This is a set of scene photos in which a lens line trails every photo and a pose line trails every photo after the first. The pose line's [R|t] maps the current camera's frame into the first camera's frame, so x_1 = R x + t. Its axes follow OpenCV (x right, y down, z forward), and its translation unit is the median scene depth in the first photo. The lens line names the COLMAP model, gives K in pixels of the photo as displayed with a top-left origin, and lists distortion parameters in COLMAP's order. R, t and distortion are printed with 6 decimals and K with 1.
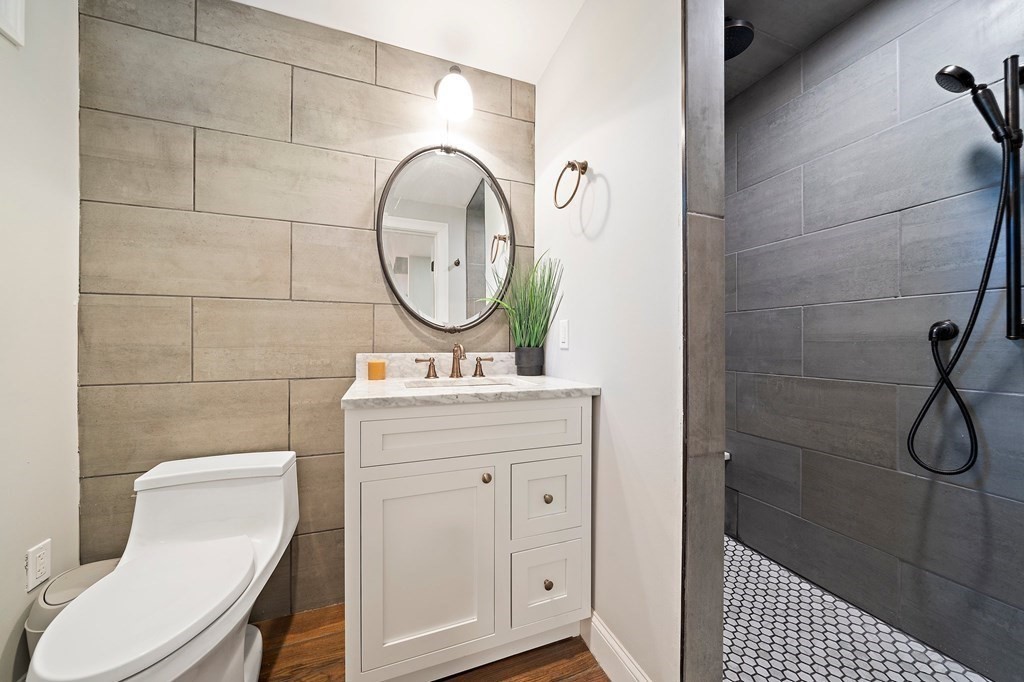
lens RADIAL K [[345.7, 0, 506.6], [0, 345.7, 347.2], [0, 0, 1]] dist [-0.008344, 0.000058]
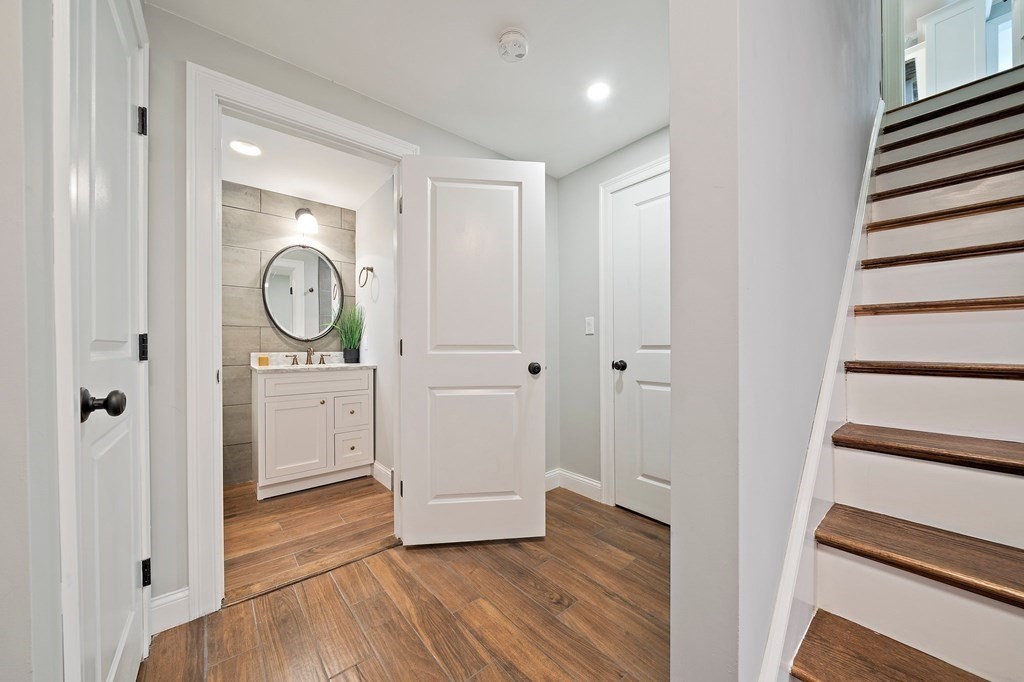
lens RADIAL K [[345.7, 0, 506.6], [0, 345.7, 347.2], [0, 0, 1]] dist [-0.008344, 0.000058]
pose [[0.935088, -0.006919, 0.354348, 0.212409], [0.009433, 0.999941, -0.005366, 0.009989], [-0.354290, 0.008361, 0.935098, -1.245666]]
